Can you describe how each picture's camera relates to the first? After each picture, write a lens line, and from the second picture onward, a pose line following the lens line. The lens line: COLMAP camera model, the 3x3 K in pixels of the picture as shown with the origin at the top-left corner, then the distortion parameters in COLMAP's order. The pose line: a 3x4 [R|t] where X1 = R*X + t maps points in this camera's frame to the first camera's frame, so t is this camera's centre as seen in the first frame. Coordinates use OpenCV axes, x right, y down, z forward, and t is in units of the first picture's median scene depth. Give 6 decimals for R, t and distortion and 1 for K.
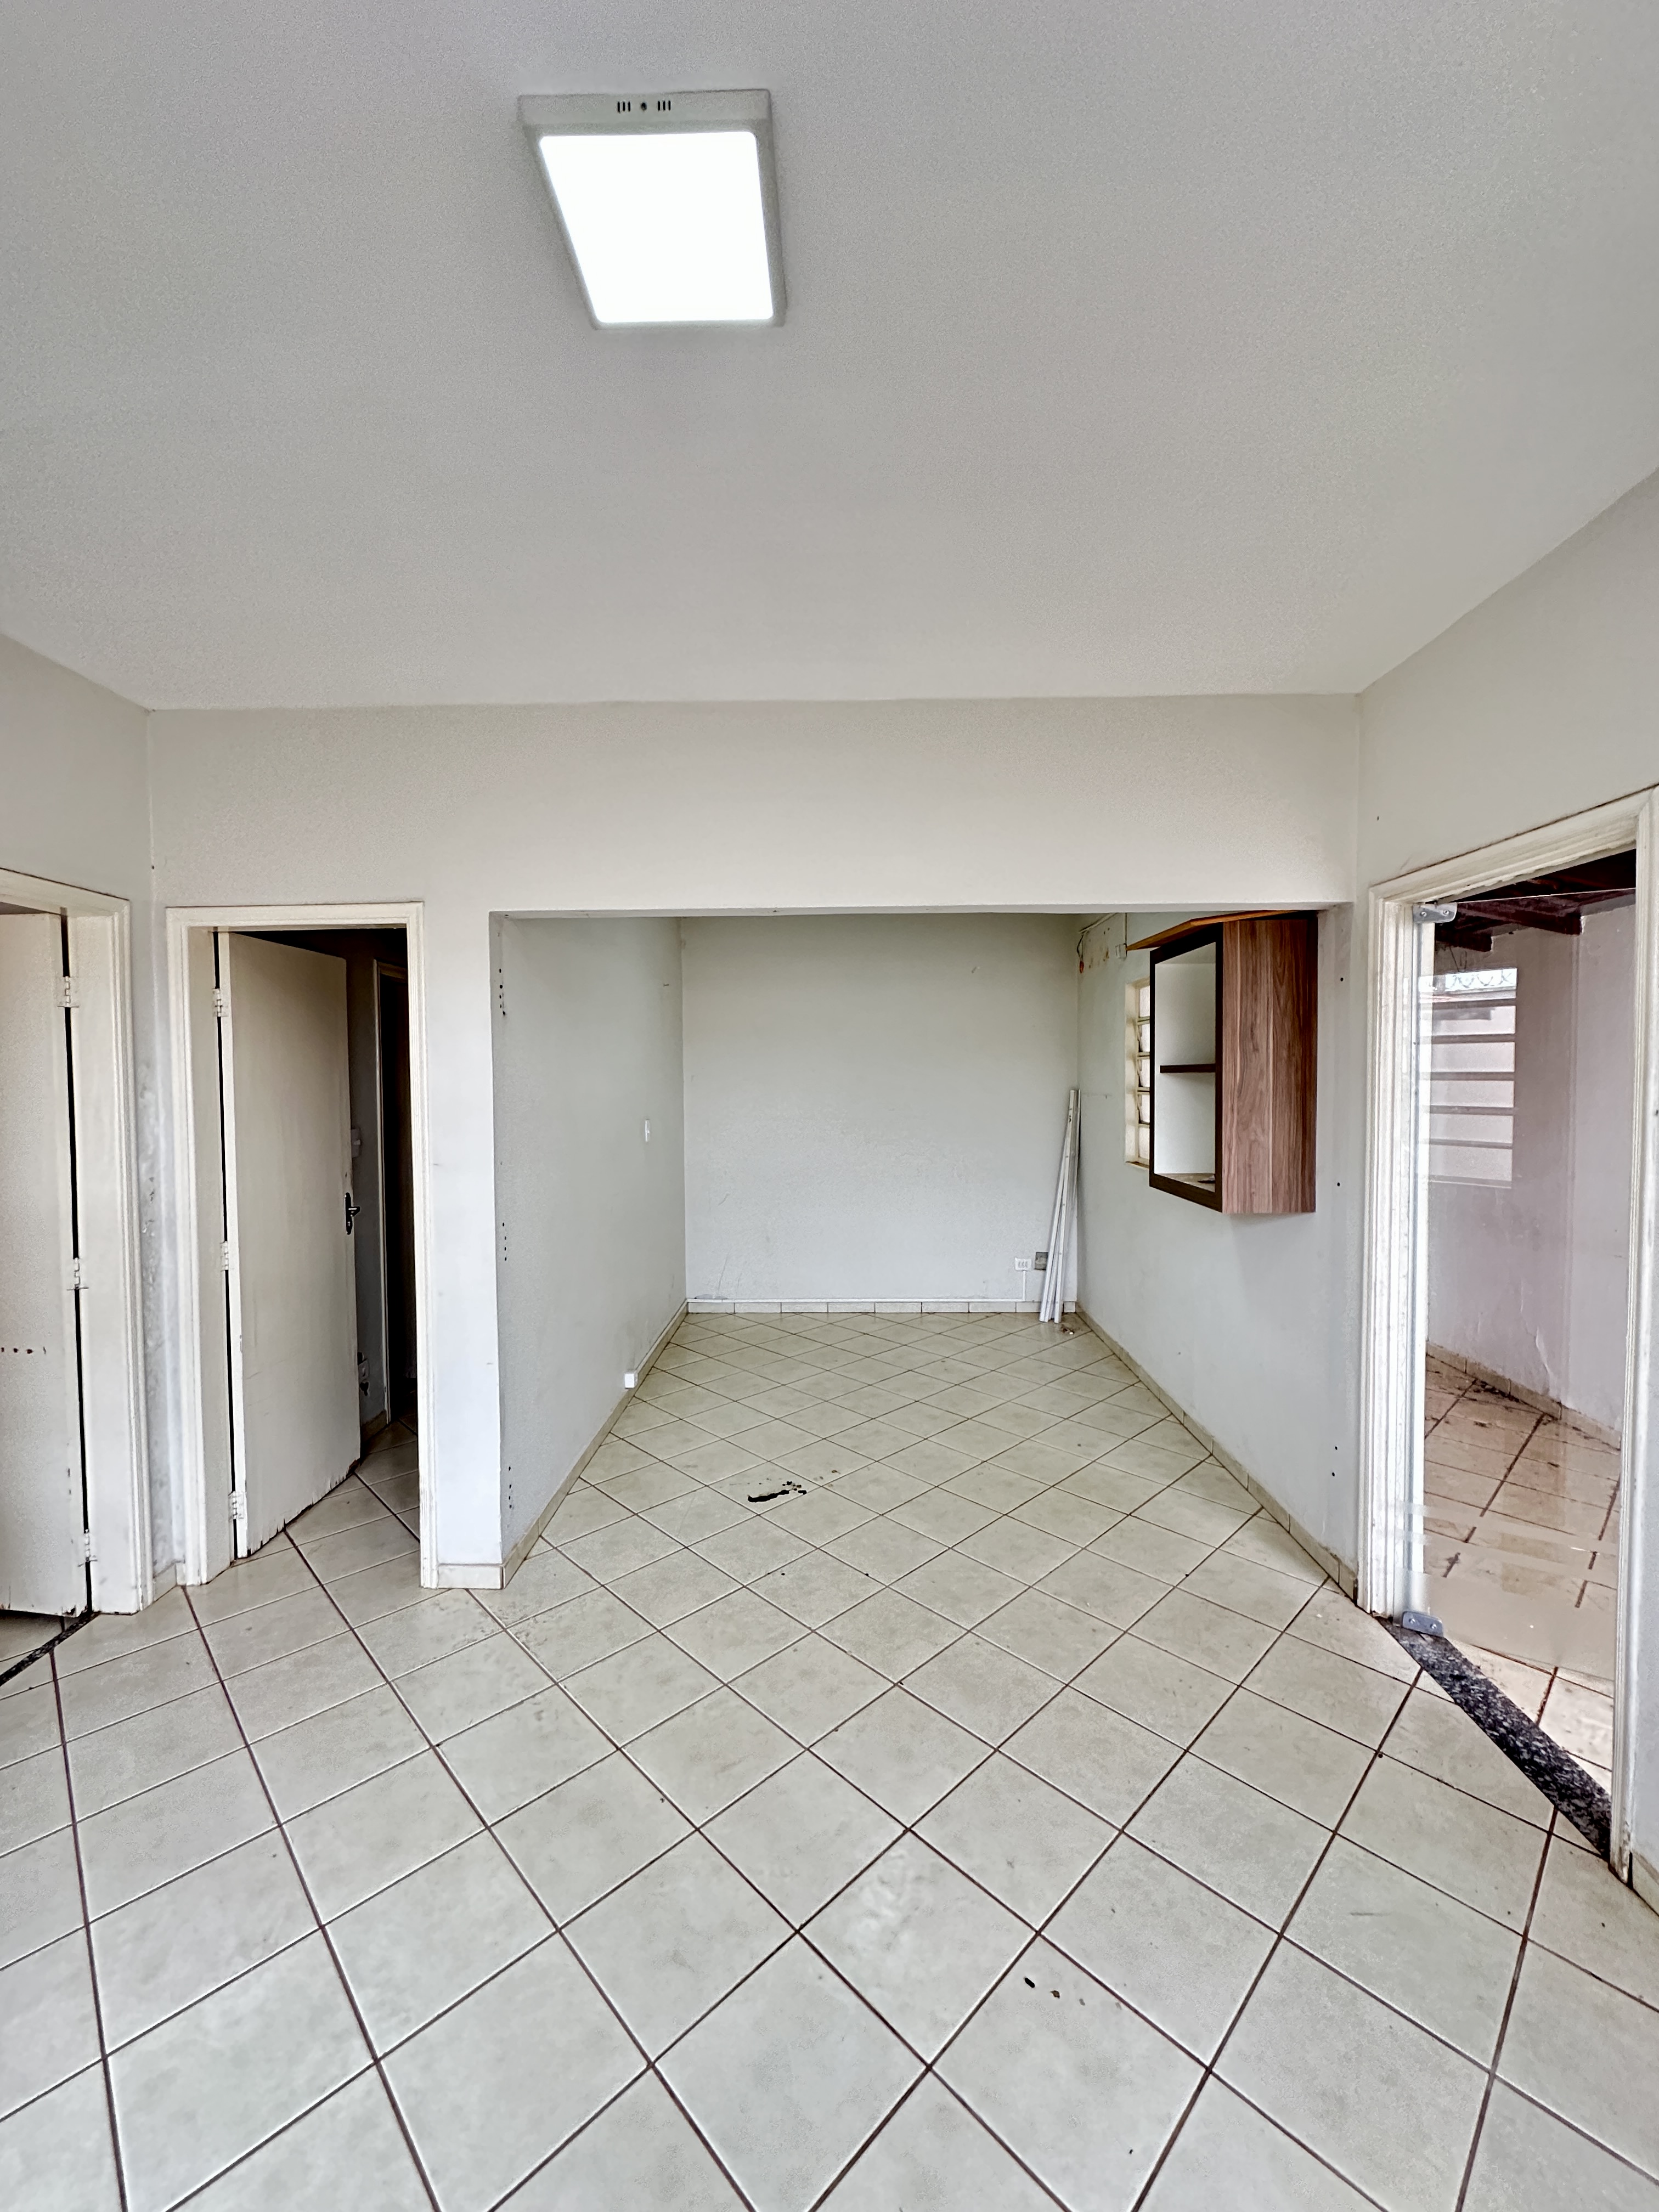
lens RADIAL K [[883.3, 0, 827.5], [0, 883.3, 1104.7], [0, 0, 1]] dist [-0.001962, -0.000269]
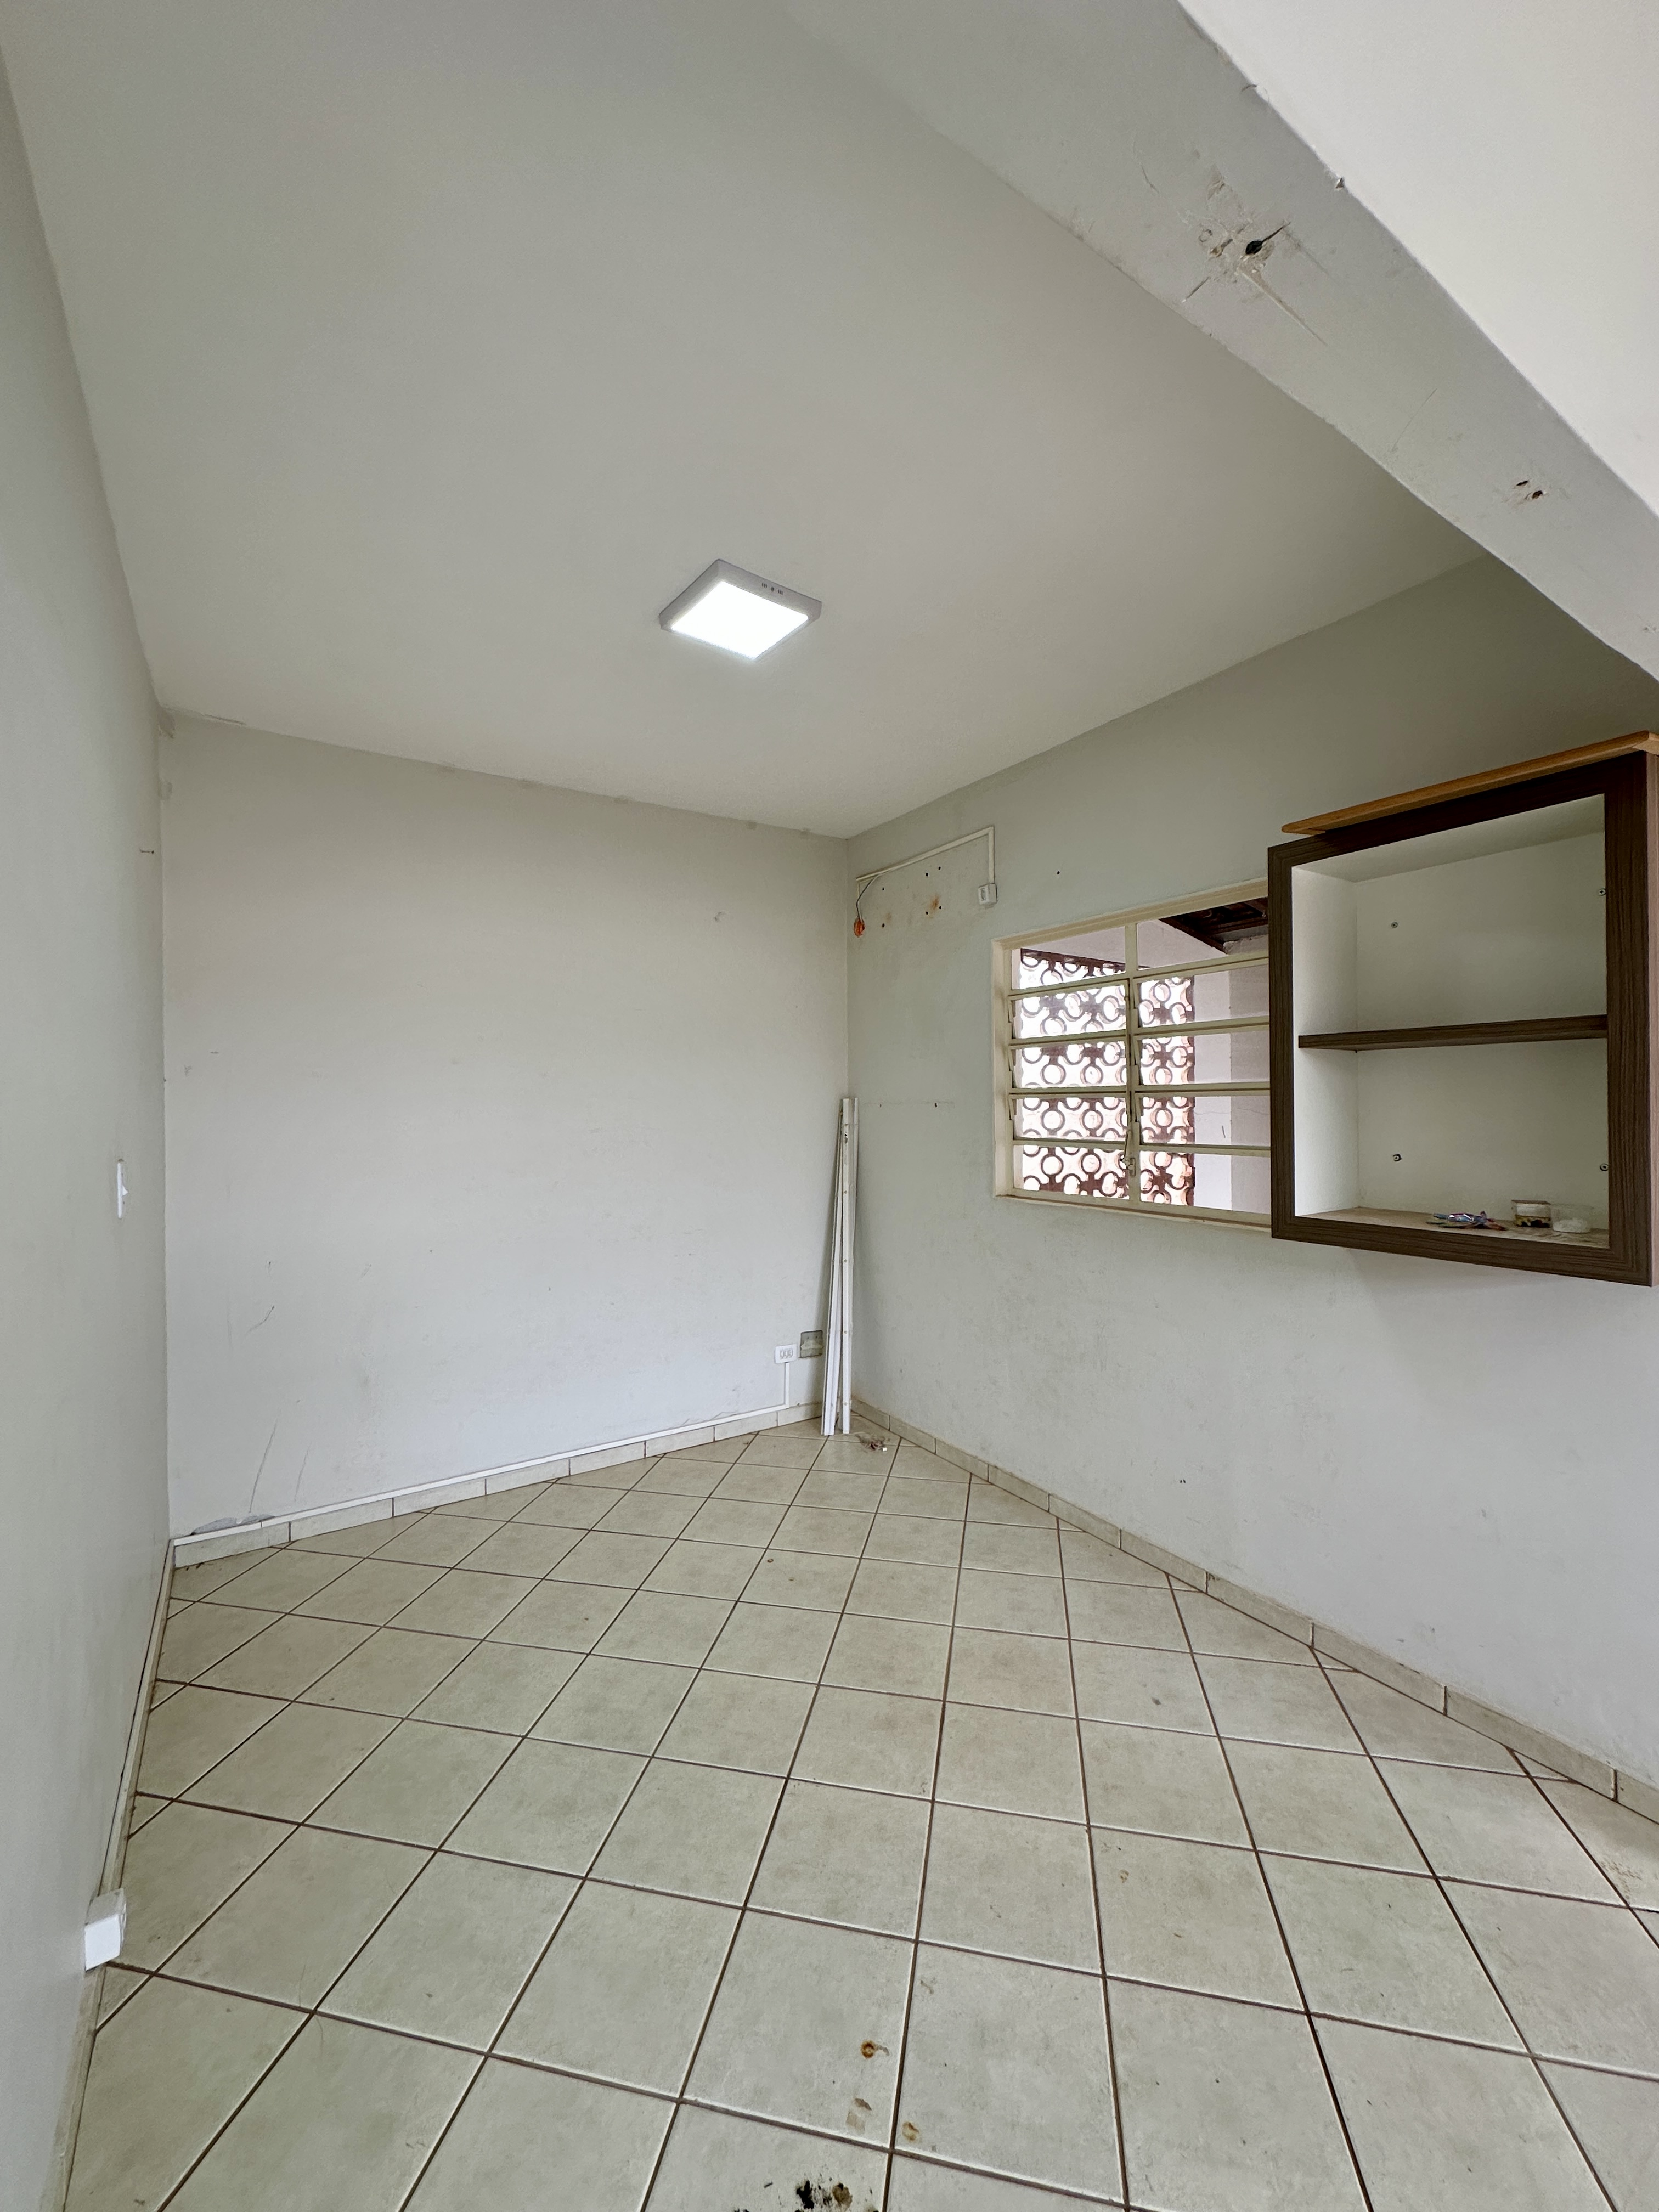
lens RADIAL K [[883.3, 0, 831.1], [0, 883.3, 1106.1], [0, 0, 1]] dist [-0.001962, -0.000269]
pose [[0.826836, -0.003034, 0.562435, -0.151394], [0.020437, 0.999487, -0.024654, 0.007764], [-0.562072, 0.031879, 0.826474, 0.463019]]
